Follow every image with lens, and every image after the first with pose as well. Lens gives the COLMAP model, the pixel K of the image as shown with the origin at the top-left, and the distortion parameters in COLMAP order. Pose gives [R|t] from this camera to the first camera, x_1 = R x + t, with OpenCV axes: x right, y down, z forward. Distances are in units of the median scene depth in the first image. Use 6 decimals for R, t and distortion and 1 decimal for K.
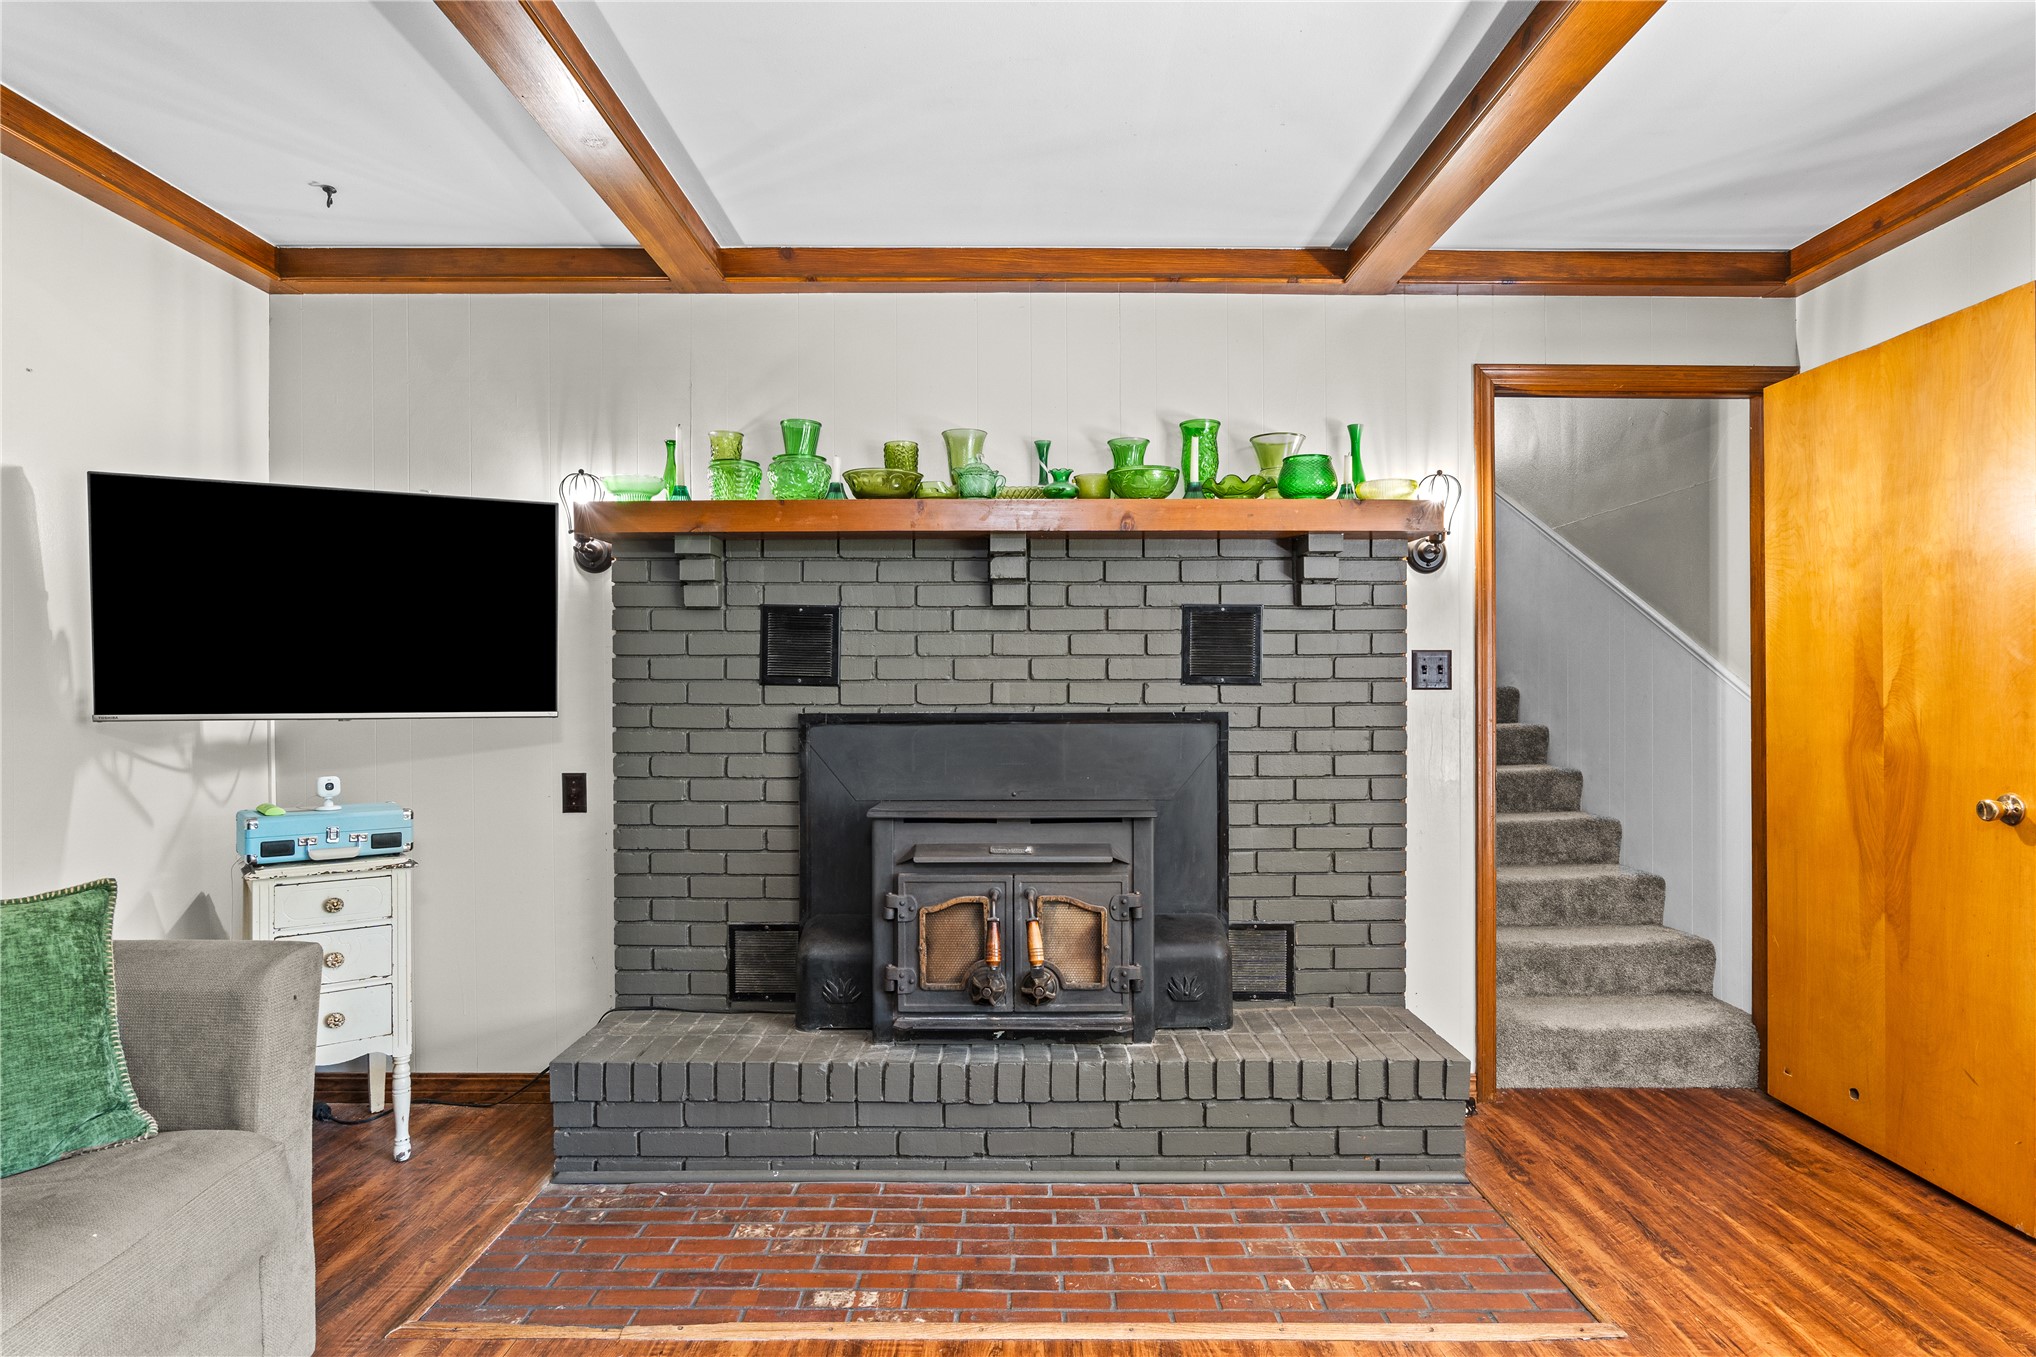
lens RADIAL K [[1087.0, 0, 1018.8], [0, 1087.0, 684.5], [0, 0, 1]] dist [-0.017233, 0.009195]
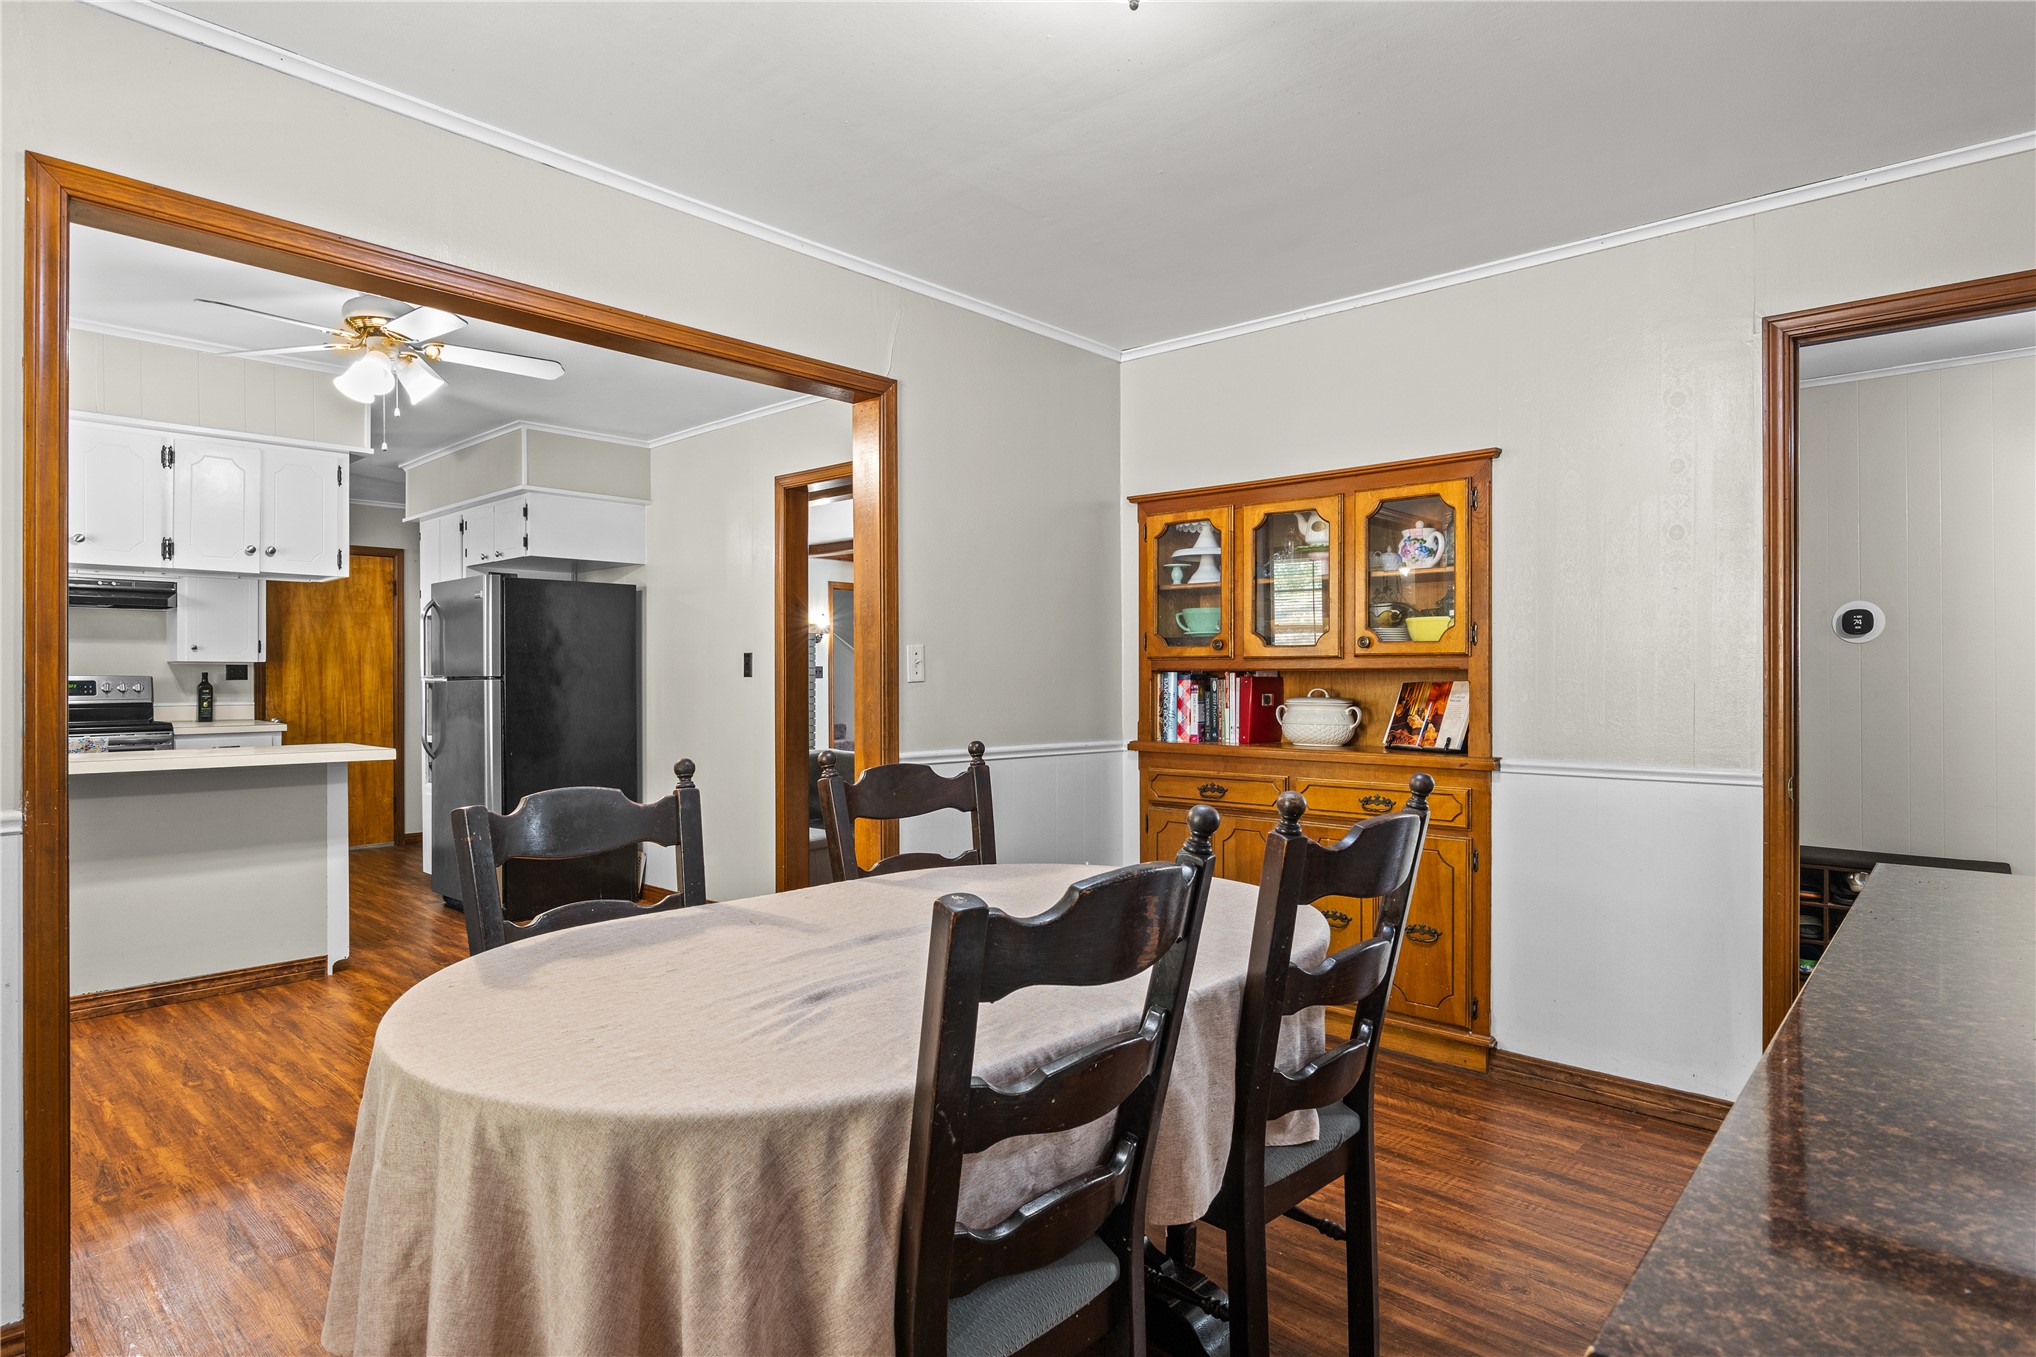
lens RADIAL K [[1087.0, 0, 1019.1], [0, 1087.0, 678.1], [0, 0, 1]] dist [-0.017233, 0.009195]
pose [[0.677452, 0.000419, 0.735567, -1.774372], [0.003356, 0.999988, -0.003660, 0.018748], [-0.735559, 0.004947, 0.677443, -1.839535]]
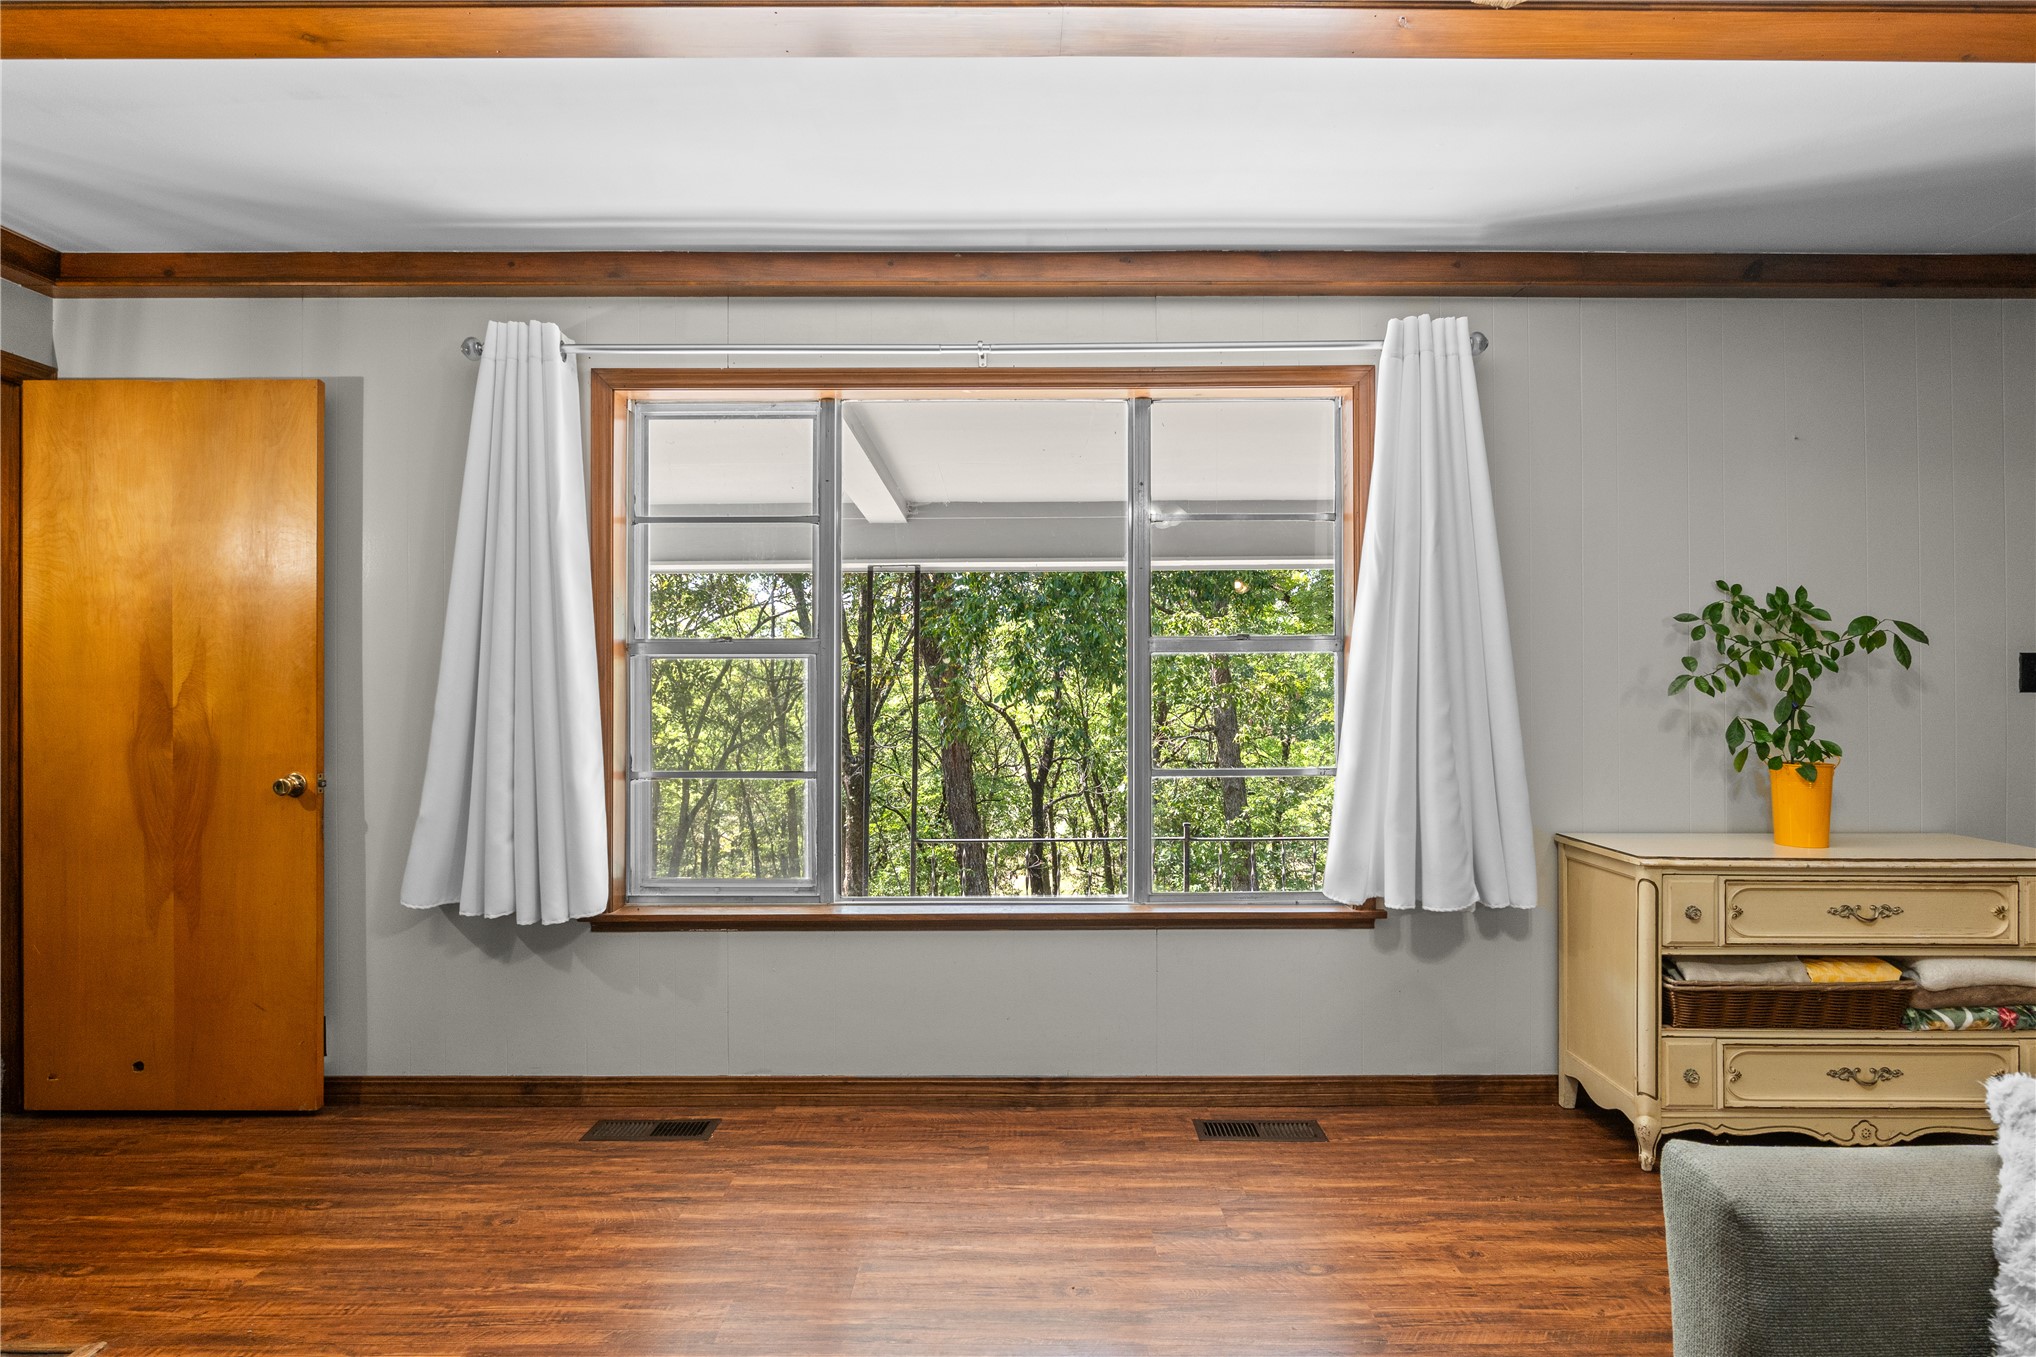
lens RADIAL K [[1087.0, 0, 1032.7], [0, 1087.0, 679.4], [0, 0, 1]] dist [-0.017233, 0.009195]
pose [[0.001741, 0.007511, 0.999970, -0.290114], [0.000892, 0.999971, -0.007513, 0.001248], [-0.999998, 0.000905, 0.001735, 0.099398]]
